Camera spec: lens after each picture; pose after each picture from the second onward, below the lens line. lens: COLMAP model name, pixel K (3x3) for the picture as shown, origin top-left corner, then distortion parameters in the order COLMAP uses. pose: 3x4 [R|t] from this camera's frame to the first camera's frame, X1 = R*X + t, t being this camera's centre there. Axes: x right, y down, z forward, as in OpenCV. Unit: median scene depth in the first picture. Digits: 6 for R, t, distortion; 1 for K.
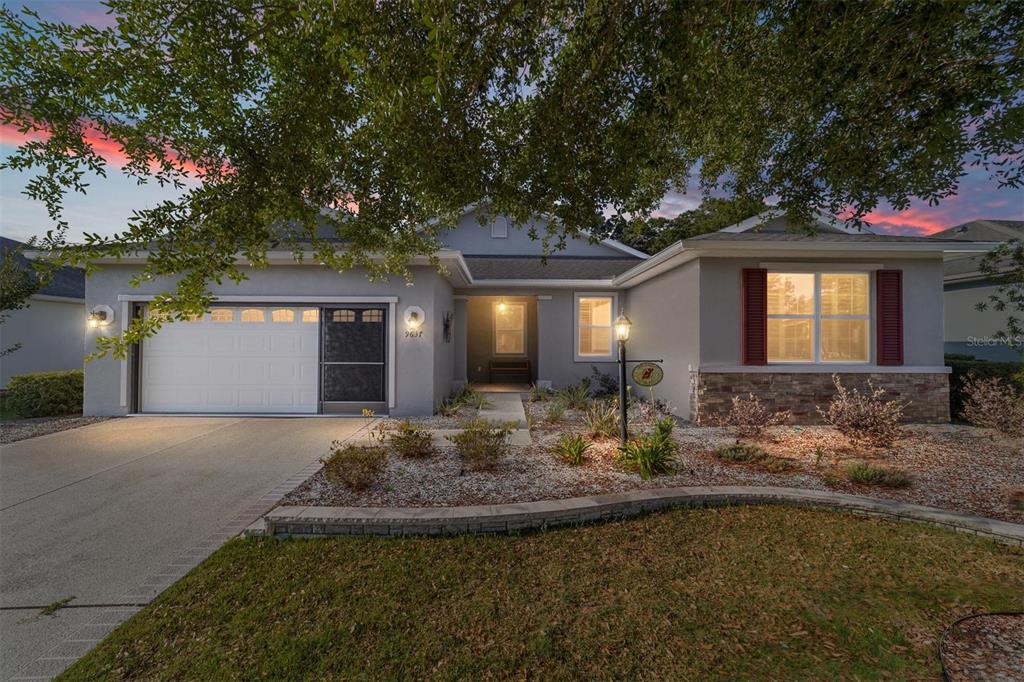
lens RADIAL K [[395.5, 0, 512.2], [0, 395.5, 342.6], [0, 0, 1]] dist [-0.015055, 0.007442]
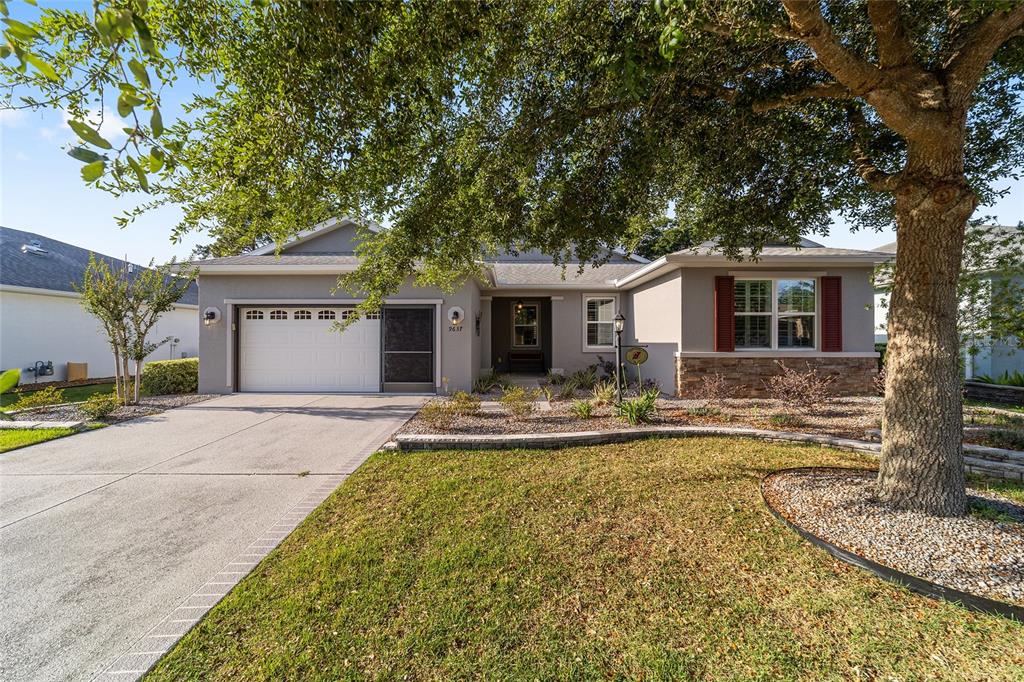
lens RADIAL K [[395.5, 0, 512.3], [0, 395.5, 337.5], [0, 0, 1]] dist [-0.015055, 0.007442]
pose [[0.999853, -0.003929, -0.016693, -0.052397], [0.003830, 0.999975, -0.005955, 0.016412], [0.016716, 0.005890, 0.999843, -0.291627]]
